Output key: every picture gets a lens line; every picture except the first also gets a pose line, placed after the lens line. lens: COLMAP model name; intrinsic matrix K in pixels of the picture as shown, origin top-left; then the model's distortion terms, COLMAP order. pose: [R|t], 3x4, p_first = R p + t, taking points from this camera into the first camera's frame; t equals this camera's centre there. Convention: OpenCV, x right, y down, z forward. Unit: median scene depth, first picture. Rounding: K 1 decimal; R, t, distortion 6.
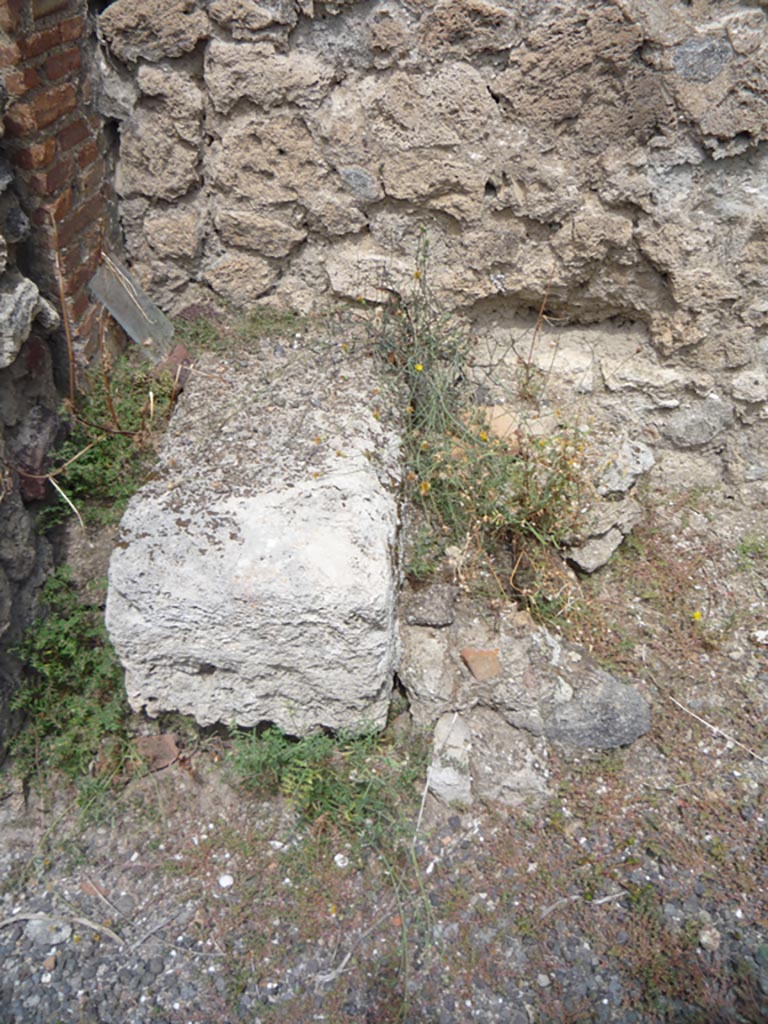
lens RADIAL K [[900.1, 0, 384.0], [0, 900.1, 512.0], [0, 0, 1]] dist [-0.062330, 0.021123]
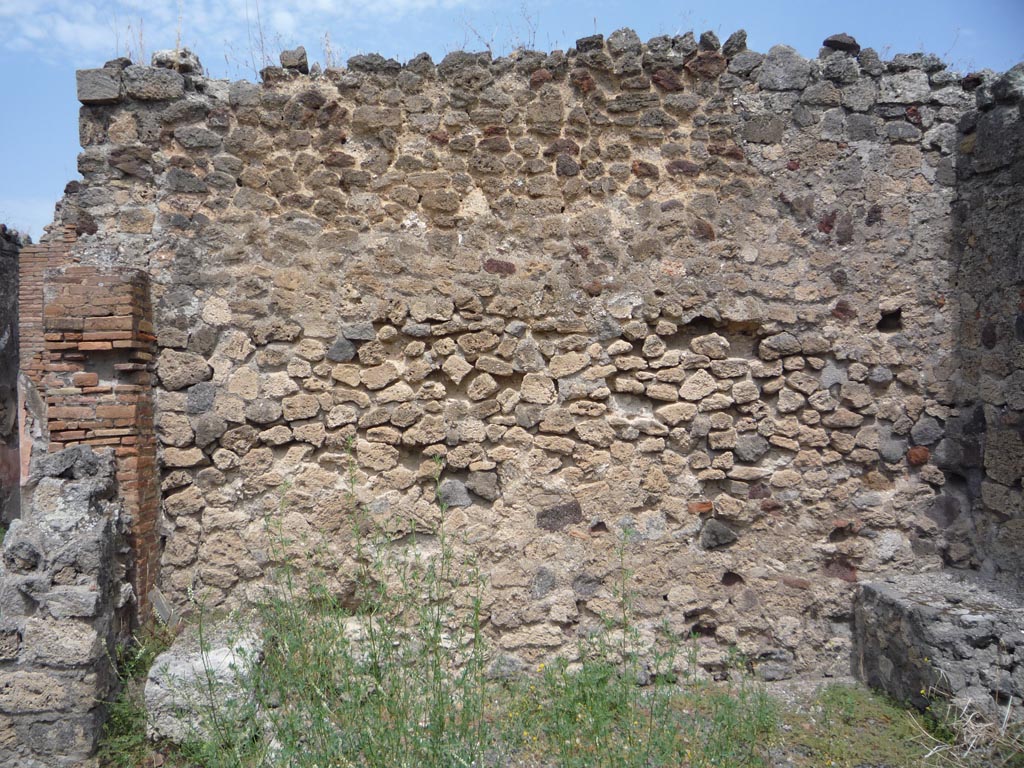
lens RADIAL K [[900.1, 0, 513.0], [0, 900.1, 378.2], [0, 0, 1]] dist [-0.062330, 0.021123]
pose [[0.989070, -0.012983, 0.146874, 0.332794], [0.100916, 0.785862, -0.610113, 0.899627], [-0.107502, 0.618266, 0.778582, -1.447895]]
